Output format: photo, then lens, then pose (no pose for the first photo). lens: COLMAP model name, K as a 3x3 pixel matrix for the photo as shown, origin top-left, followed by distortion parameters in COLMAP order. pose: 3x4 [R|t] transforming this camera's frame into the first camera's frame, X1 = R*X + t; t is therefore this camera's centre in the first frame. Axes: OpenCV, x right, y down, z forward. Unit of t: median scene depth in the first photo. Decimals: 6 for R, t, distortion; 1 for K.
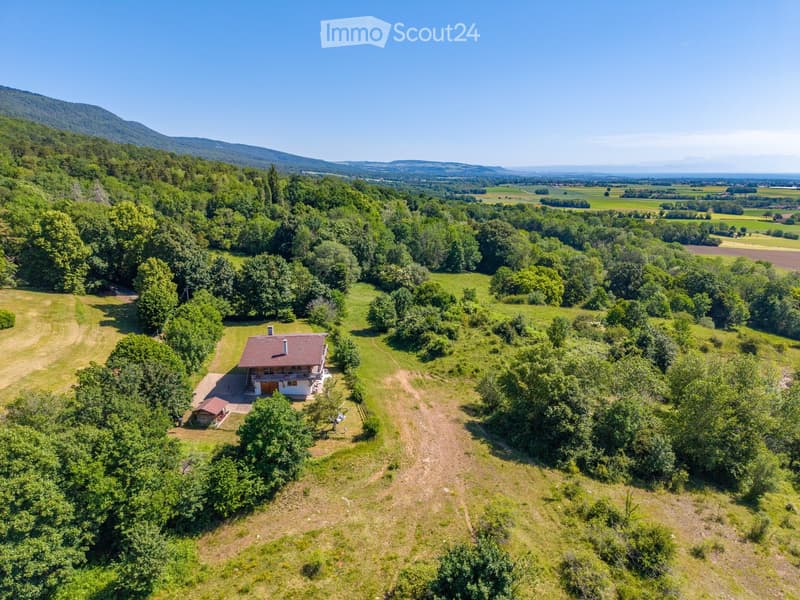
lens RADIAL K [[542.3, 0, 400.4], [0, 542.3, 300.3], [0, 0, 1]] dist [0.017715, -0.006046]
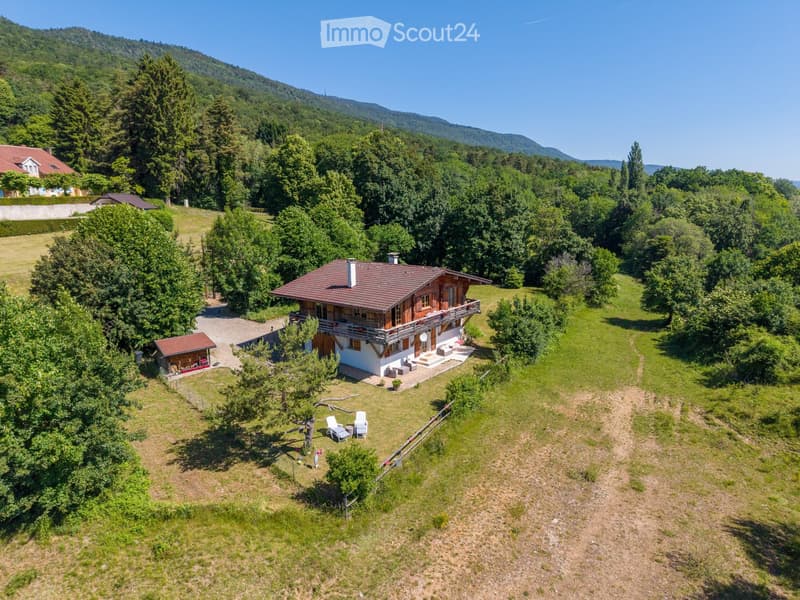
lens RADIAL K [[542.3, 0, 400.1], [0, 542.3, 298.1], [0, 0, 1]] dist [0.017715, -0.006046]
pose [[0.756982, 0.121737, -0.641996, 0.111846], [-0.155053, 0.987896, 0.004503, 0.074162], [0.634773, 0.096135, 0.766695, 0.471737]]
